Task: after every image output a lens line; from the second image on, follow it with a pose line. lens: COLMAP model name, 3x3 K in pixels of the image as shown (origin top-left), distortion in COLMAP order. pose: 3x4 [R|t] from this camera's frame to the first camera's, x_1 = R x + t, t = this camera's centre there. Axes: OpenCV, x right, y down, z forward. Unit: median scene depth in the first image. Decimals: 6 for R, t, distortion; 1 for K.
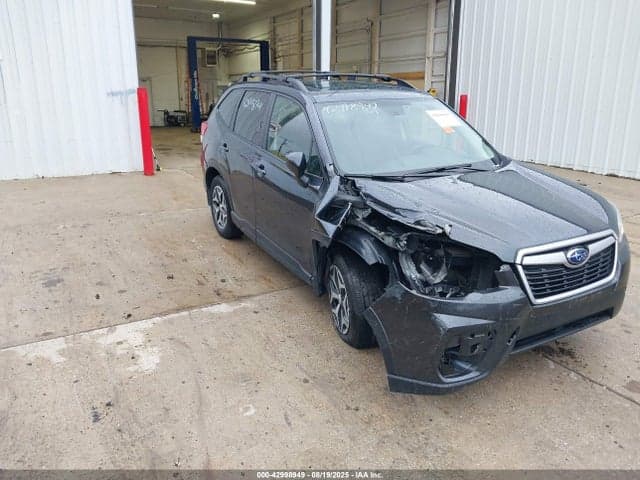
lens RADIAL K [[502.1, 0, 321.5], [0, 502.1, 238.9], [0, 0, 1]] dist [0.005804, -0.012520]
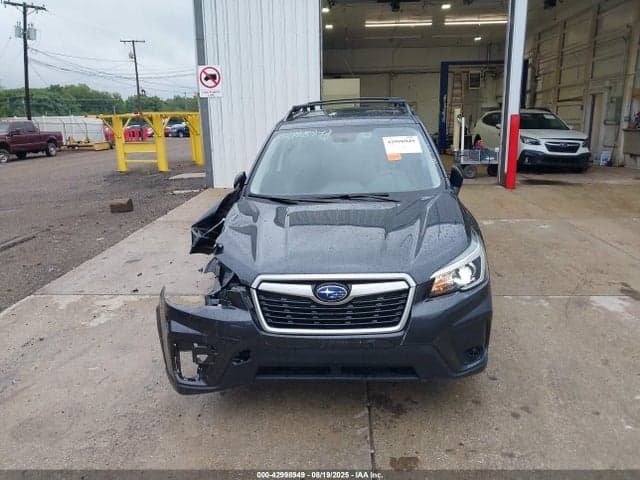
lens RADIAL K [[502.1, 0, 321.5], [0, 502.1, 238.9], [0, 0, 1]] dist [0.005804, -0.012520]
pose [[0.823918, 0.108987, -0.556130, 0.879911], [-0.131757, 0.991282, -0.000936, -0.054912], [0.551179, 0.074045, 0.831095, 0.184195]]
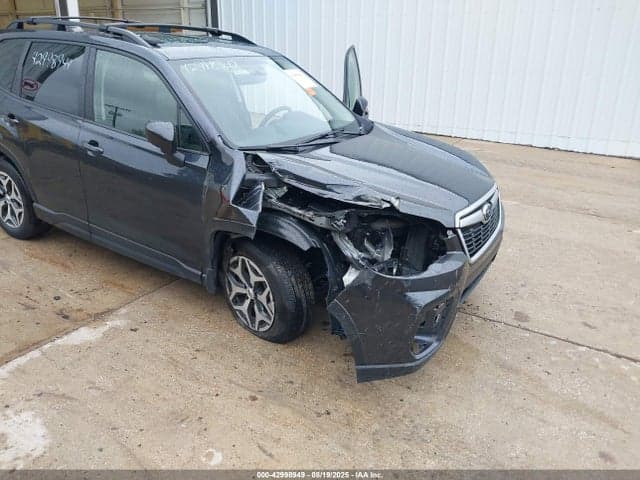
lens RADIAL K [[505.1, 0, 324.2], [0, 505.1, 240.5], [0, 0, 1]] dist [0.049059, -0.091508]
pose [[0.870640, -0.152071, 0.467826, -0.271036], [0.113963, 0.987498, 0.108905, -0.056171], [-0.478538, -0.041502, 0.877085, 0.190077]]
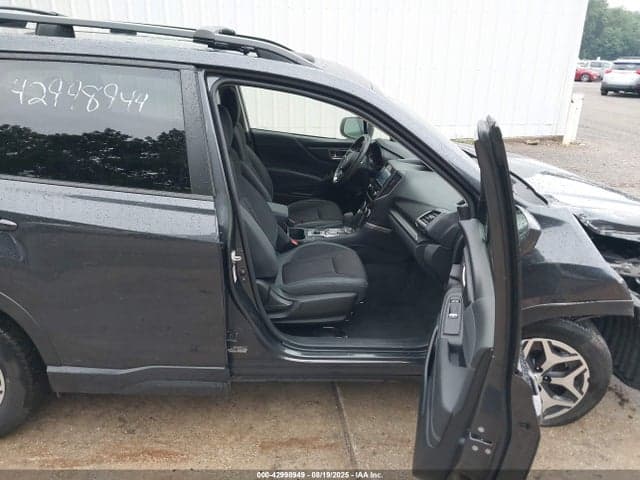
lens RADIAL K [[502.1, 0, 321.5], [0, 502.1, 238.9], [0, 0, 1]] dist [0.005804, -0.012520]
pose [[0.388678, -0.319198, 0.864316, -0.666126], [0.235328, 0.941352, 0.241822, -0.323592], [-0.890814, 0.109407, 0.440999, 1.023631]]
